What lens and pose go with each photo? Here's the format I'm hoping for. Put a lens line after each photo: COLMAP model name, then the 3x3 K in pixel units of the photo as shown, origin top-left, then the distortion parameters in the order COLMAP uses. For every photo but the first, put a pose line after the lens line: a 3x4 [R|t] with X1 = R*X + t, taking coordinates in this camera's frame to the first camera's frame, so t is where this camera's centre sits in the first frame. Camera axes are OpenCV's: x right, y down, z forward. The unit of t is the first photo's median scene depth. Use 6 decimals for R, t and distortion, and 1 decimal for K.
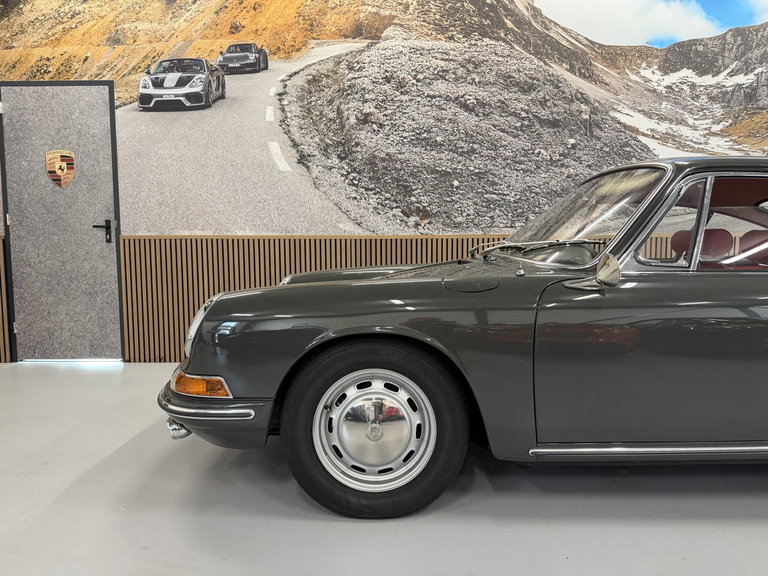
lens RADIAL K [[544.8, 0, 384.7], [0, 544.8, 297.2], [0, 0, 1]] dist [0.034778, -0.039608]
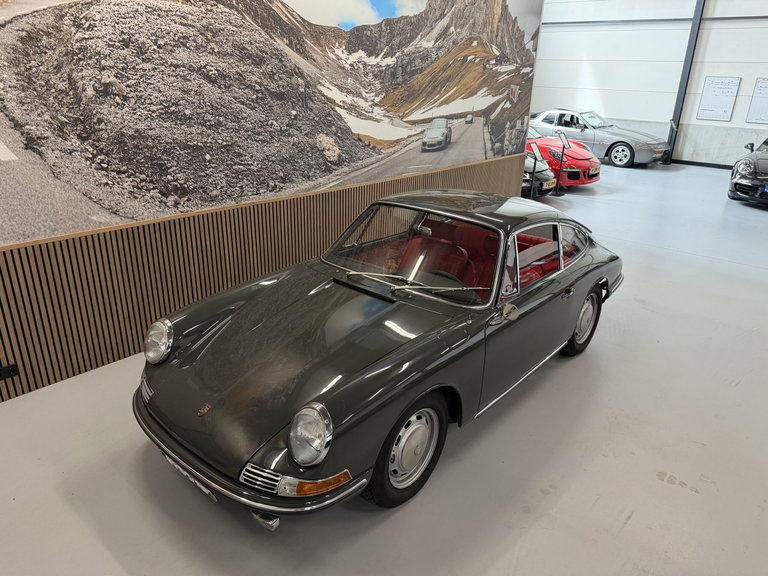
lens RADIAL K [[544.8, 0, 386.5], [0, 544.8, 294.9], [0, 0, 1]] dist [0.034778, -0.039608]
pose [[0.639228, -0.268337, 0.720682, -0.455051], [0.039630, 0.947396, 0.317600, -0.279568], [-0.767996, -0.174458, 0.616236, 0.089463]]
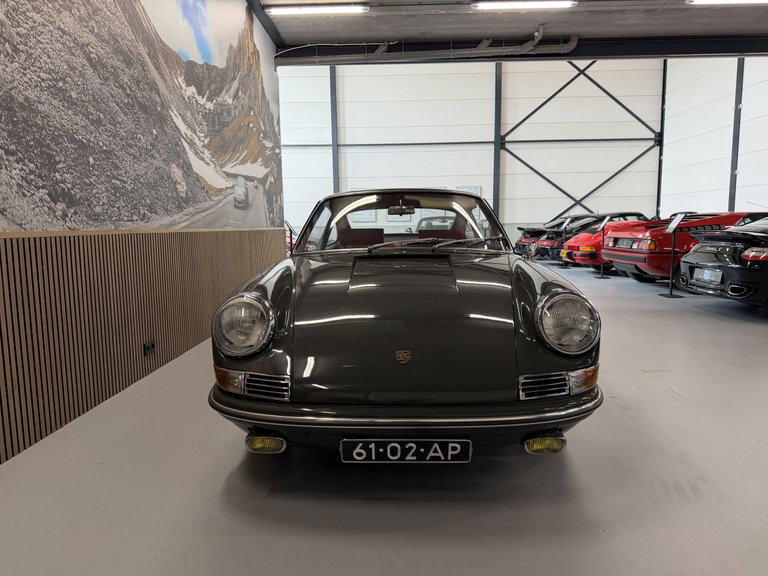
lens RADIAL K [[544.8, 0, 382.1], [0, 544.8, 293.0], [0, 0, 1]] dist [0.034778, -0.039608]
pose [[0.012878, -0.119195, 0.992787, -0.636599], [0.106214, 0.987415, 0.117172, -0.077262], [-0.994260, 0.103939, 0.025376, 0.613279]]
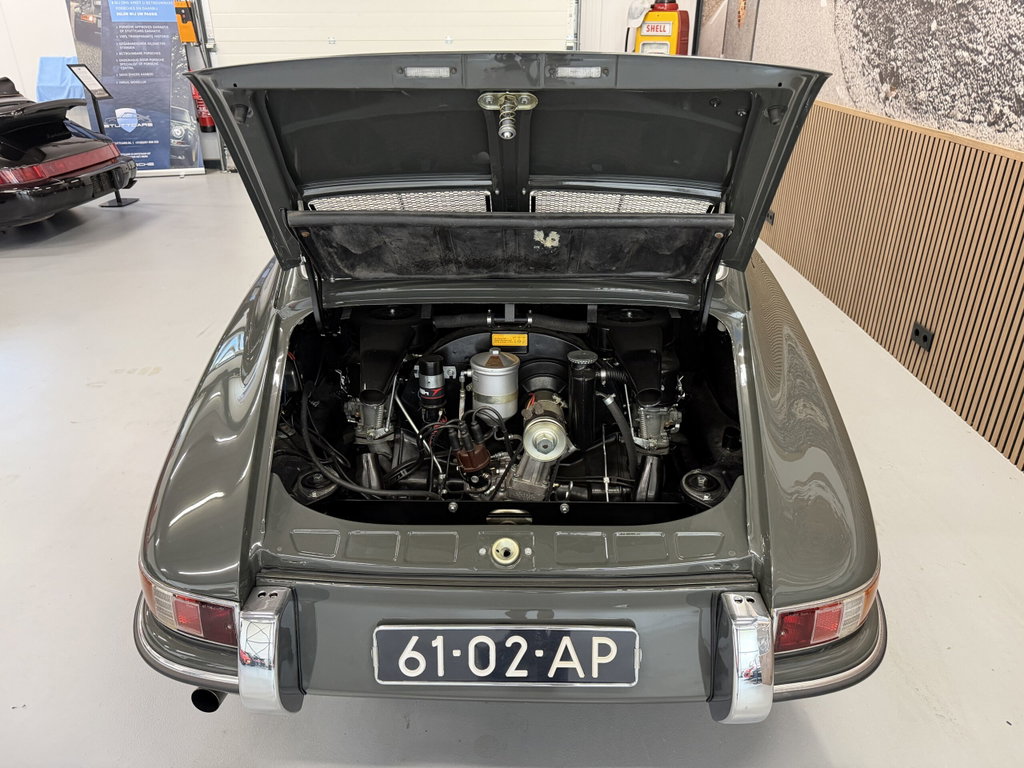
lens RADIAL K [[726.4, 0, 513.7], [0, 726.4, 382.2], [0, 0, 1]] dist [0.034778, -0.039608]
pose [[0.008325, 0.442835, -0.896565, 0.969578], [-0.096168, 0.892794, 0.440079, -0.174118], [0.995330, 0.082557, 0.050020, 0.573413]]
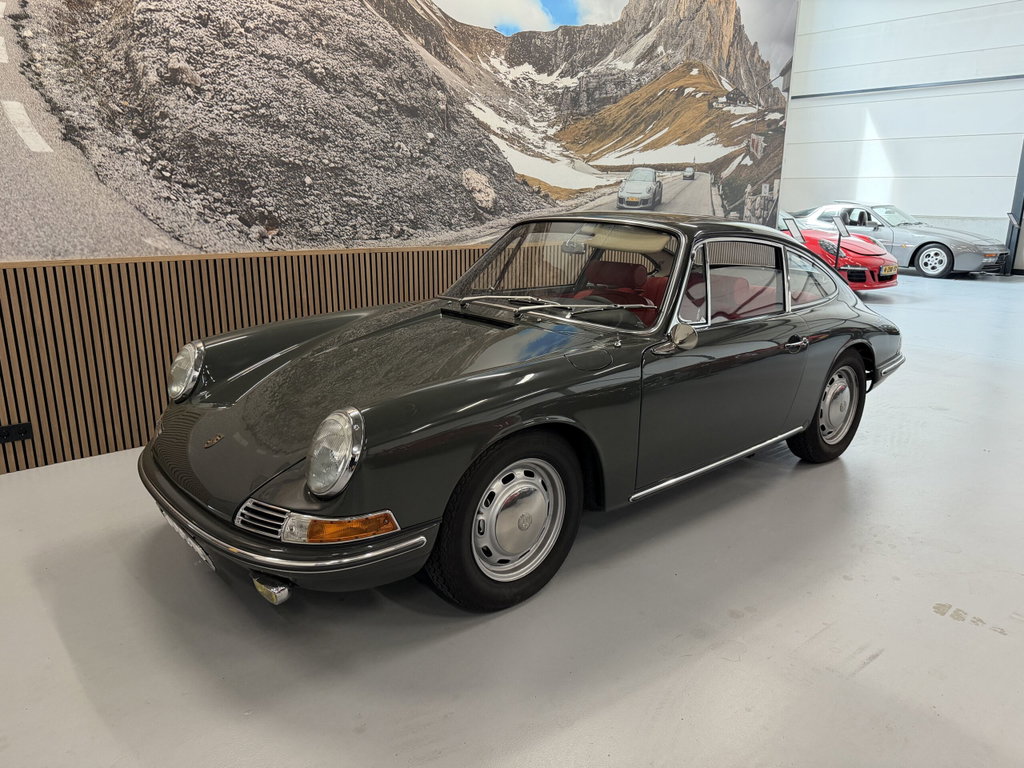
lens RADIAL K [[726.4, 0, 516.6], [0, 726.4, 390.9], [0, 0, 1]] dist [0.034778, -0.039608]
pose [[0.742069, -0.160412, 0.650847, -0.365400], [0.048176, 0.981196, 0.186905, -0.099631], [-0.668590, -0.107341, 0.735843, 0.029841]]
